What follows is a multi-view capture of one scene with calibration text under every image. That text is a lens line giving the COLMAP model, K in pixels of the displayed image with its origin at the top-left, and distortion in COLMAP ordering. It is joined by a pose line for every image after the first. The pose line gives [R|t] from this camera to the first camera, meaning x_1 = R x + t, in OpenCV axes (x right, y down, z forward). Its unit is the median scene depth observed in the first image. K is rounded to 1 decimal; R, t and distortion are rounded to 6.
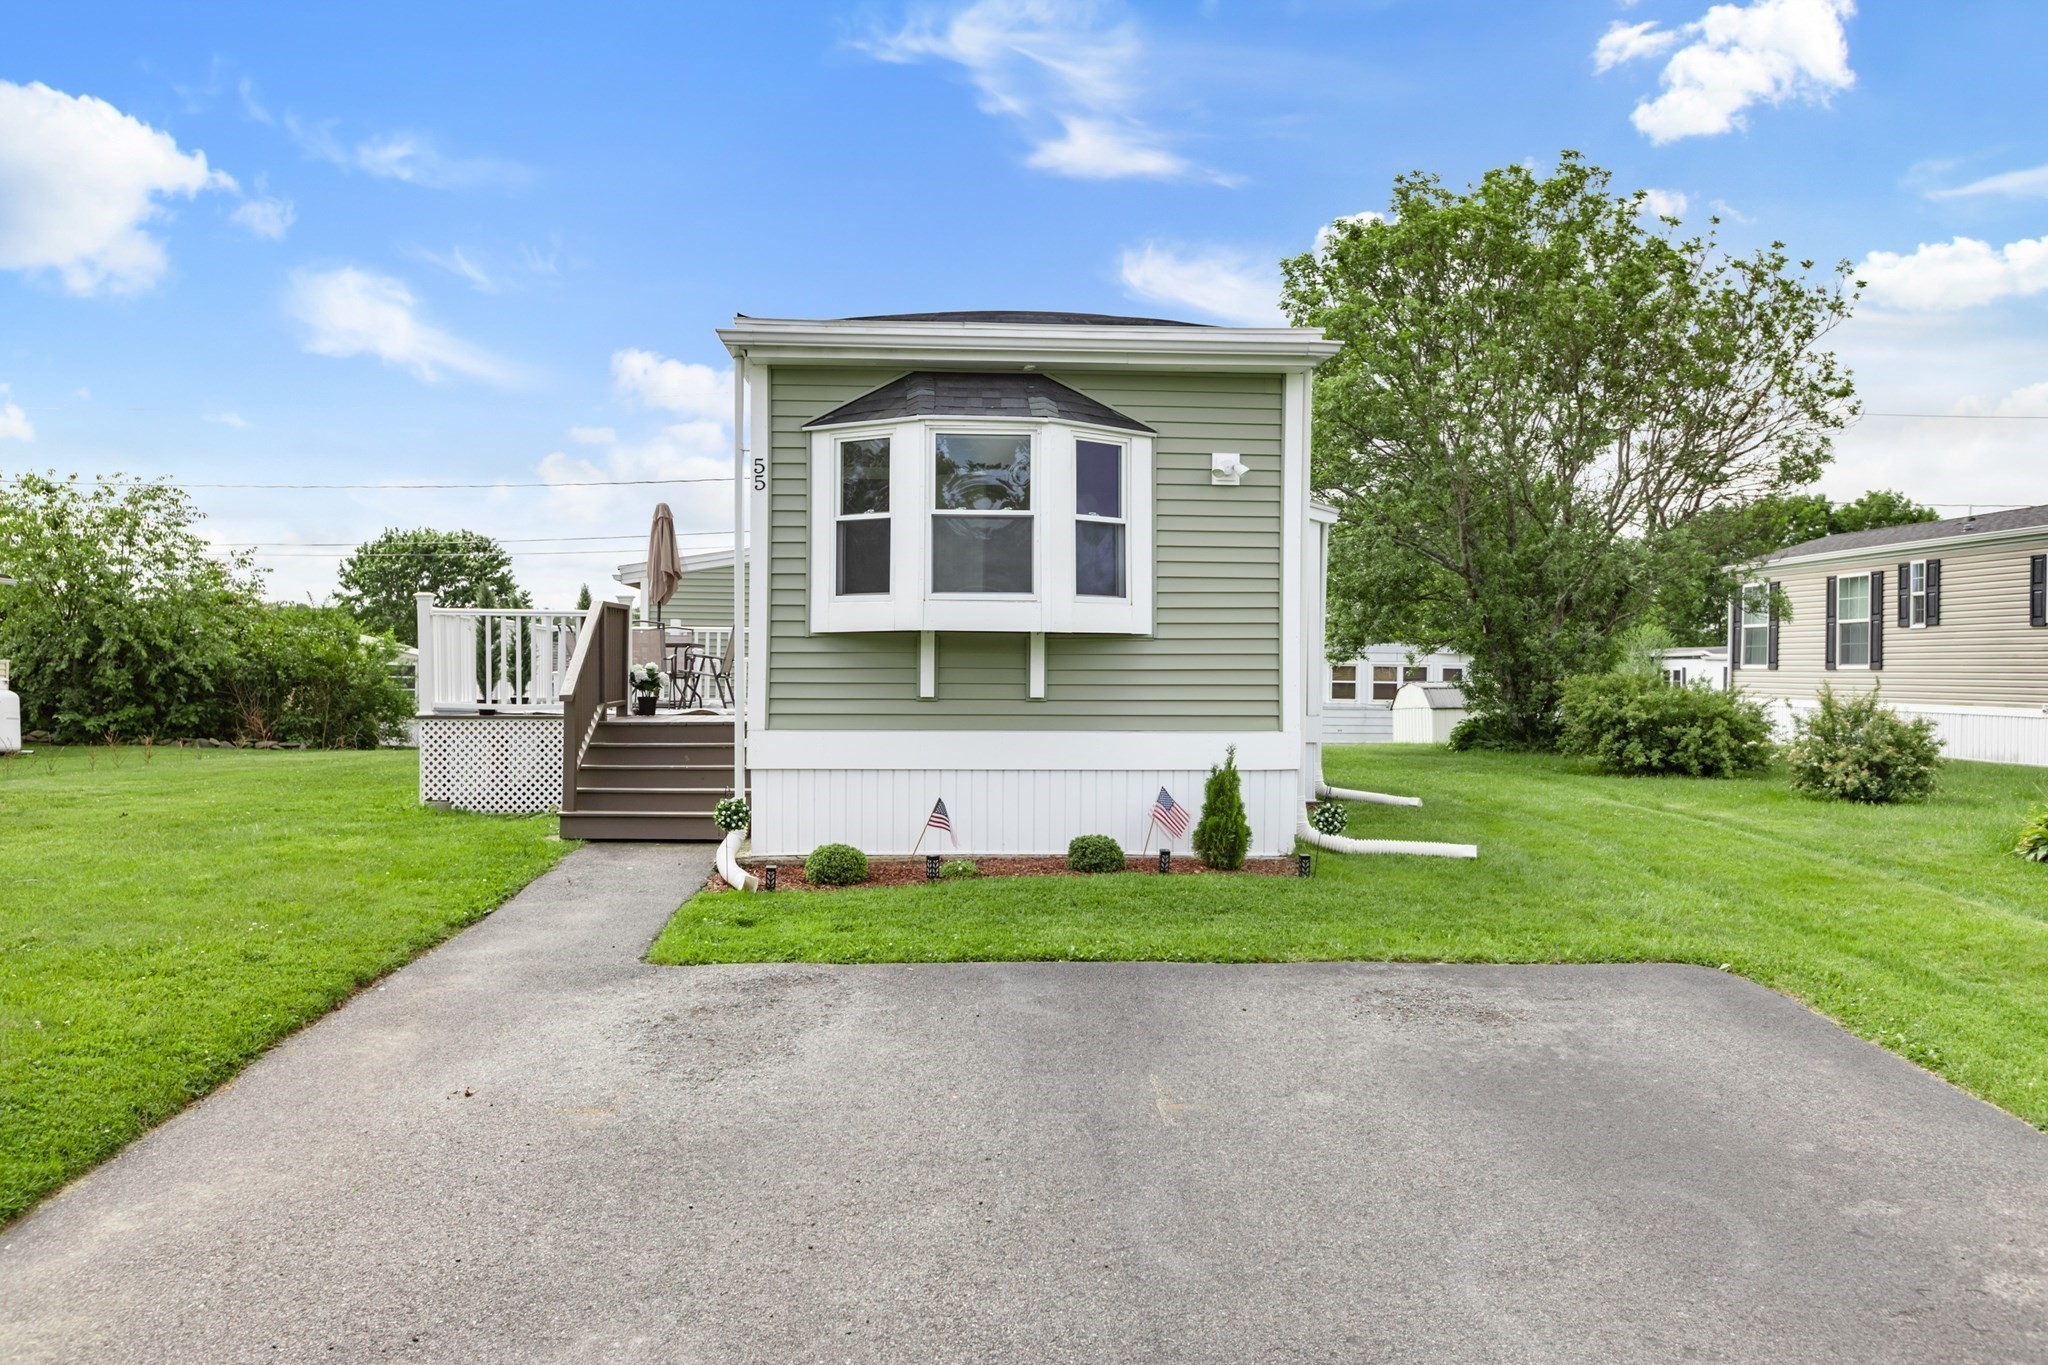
lens RADIAL K [[1614.9, 0, 1024.0], [0, 1614.9, 682.5], [0, 0, 1]] dist [-0.002930, -0.000391]
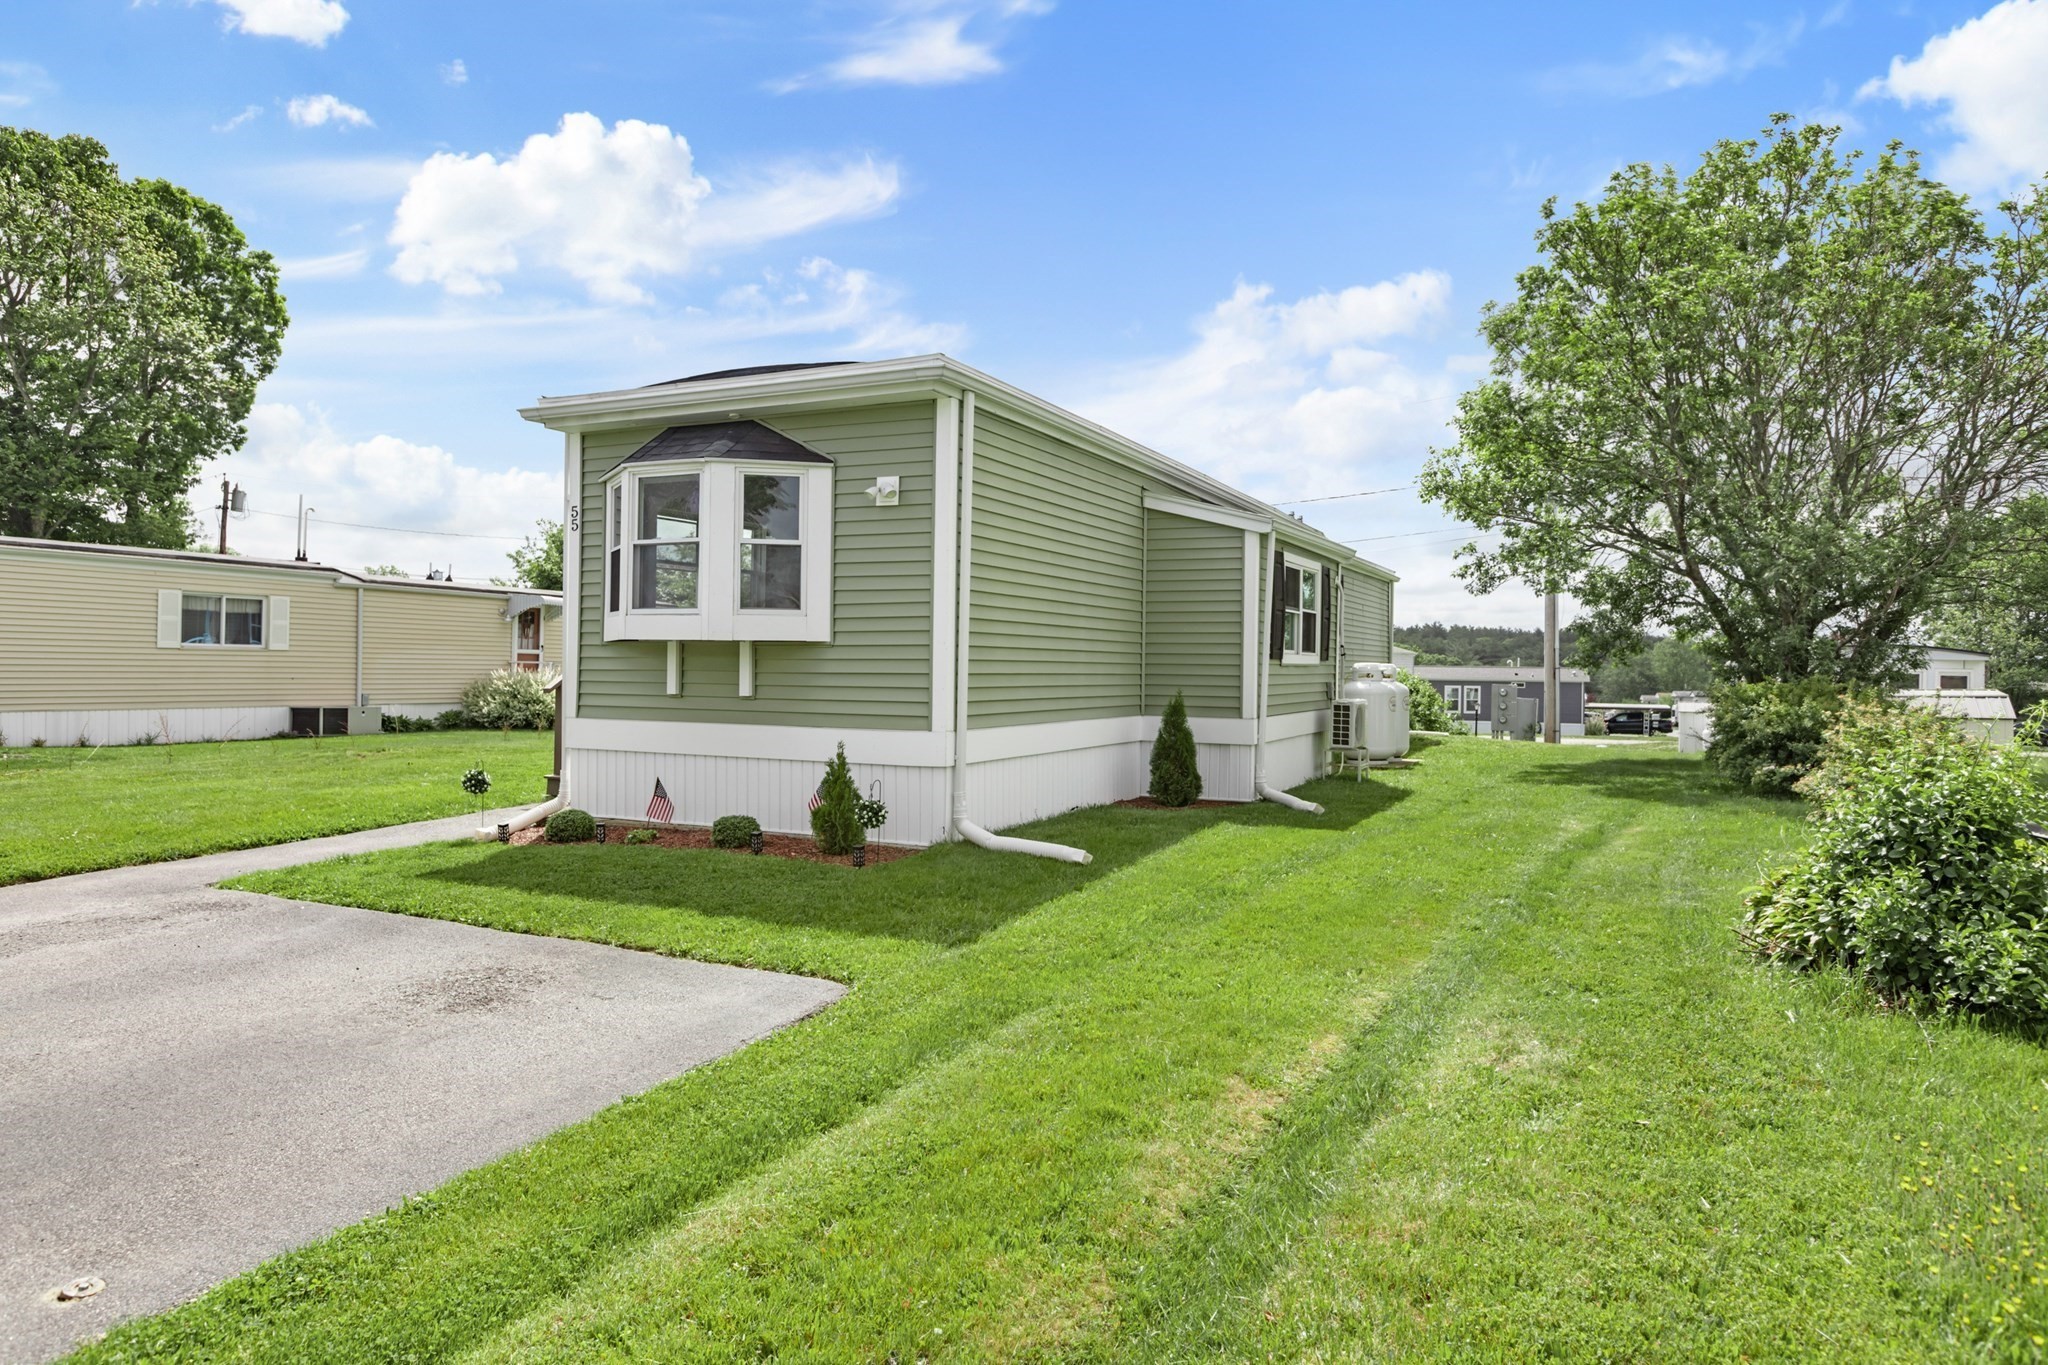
lens RADIAL K [[1296.4, 0, 1024.0], [0, 1296.4, 682.5], [0, 0, 1]] dist [0.000613, -0.000172]
pose [[0.867579, 0.008789, -0.497222, 0.651089], [-0.009118, 0.999957, 0.001765, -0.004160], [0.497216, 0.003002, 0.867621, 0.282251]]
